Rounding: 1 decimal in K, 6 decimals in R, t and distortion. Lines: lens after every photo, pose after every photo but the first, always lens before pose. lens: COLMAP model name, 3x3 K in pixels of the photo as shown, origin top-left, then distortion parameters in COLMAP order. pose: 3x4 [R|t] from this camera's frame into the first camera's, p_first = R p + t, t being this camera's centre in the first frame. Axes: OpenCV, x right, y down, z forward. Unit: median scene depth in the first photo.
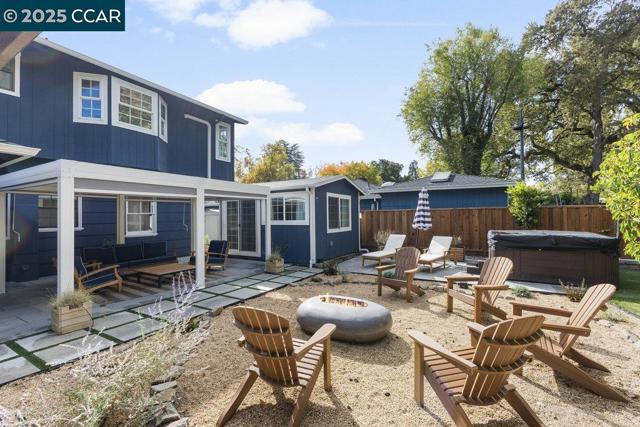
lens RADIAL K [[279.1, 0, 325.0], [0, 279.1, 212.2], [0, 0, 1]] dist [0.017947, -0.004456]
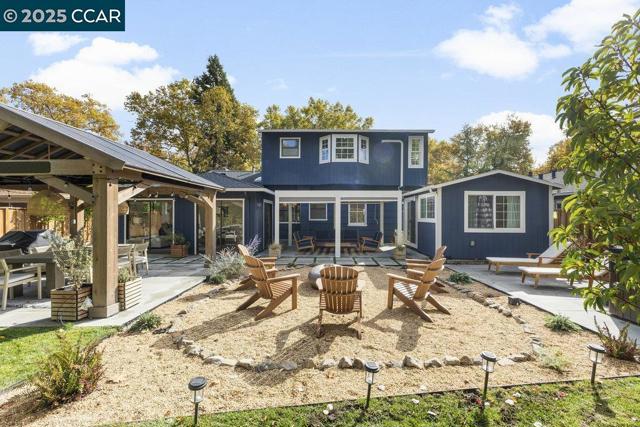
lens RADIAL K [[279.1, 0, 320.1], [0, 279.1, 215.2], [0, 0, 1]] dist [0.017947, -0.004456]
pose [[0.482188, 0.014981, -0.875940, 0.628412], [0.003769, 0.999809, 0.019174, -0.006518], [0.876060, -0.012547, 0.482040, 0.068477]]
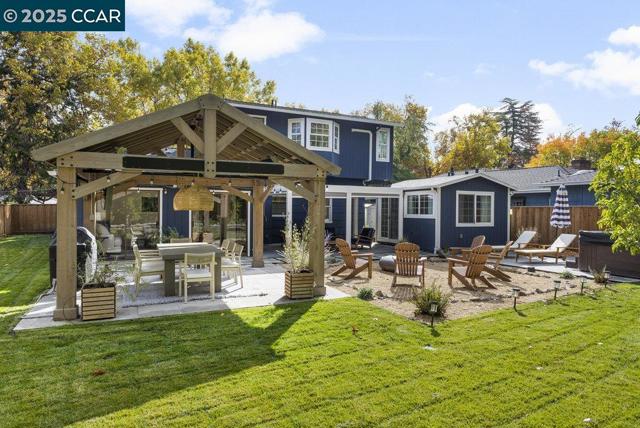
lens RADIAL K [[420.8, 0, 323.4], [0, 420.8, 215.8], [0, 0, 1]] dist [0.031248, 0.000263]
pose [[0.822448, 0.025997, -0.568247, 0.534306], [-0.010059, 0.999464, 0.031166, -0.016178], [0.568752, -0.019917, 0.822268, -0.708891]]
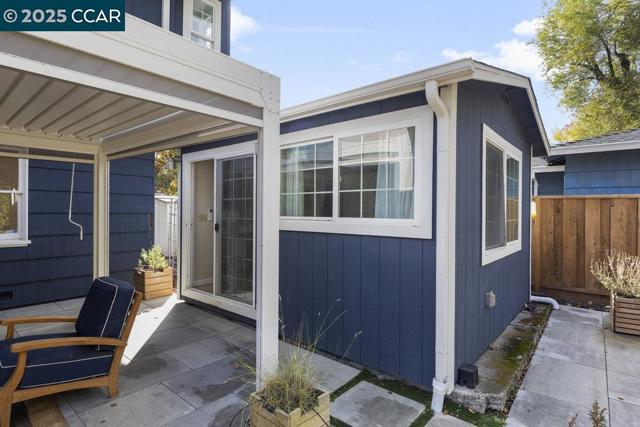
lens RADIAL K [[341.0, 0, 321.3], [0, 341.0, 212.4], [0, 0, 1]] dist [0.005127, 0.000379]
pose [[0.984314, 0.023306, -0.174882, -0.094279], [-0.020018, 0.999589, 0.020542, 0.016185], [0.175289, -0.016719, 0.984375, 0.620692]]
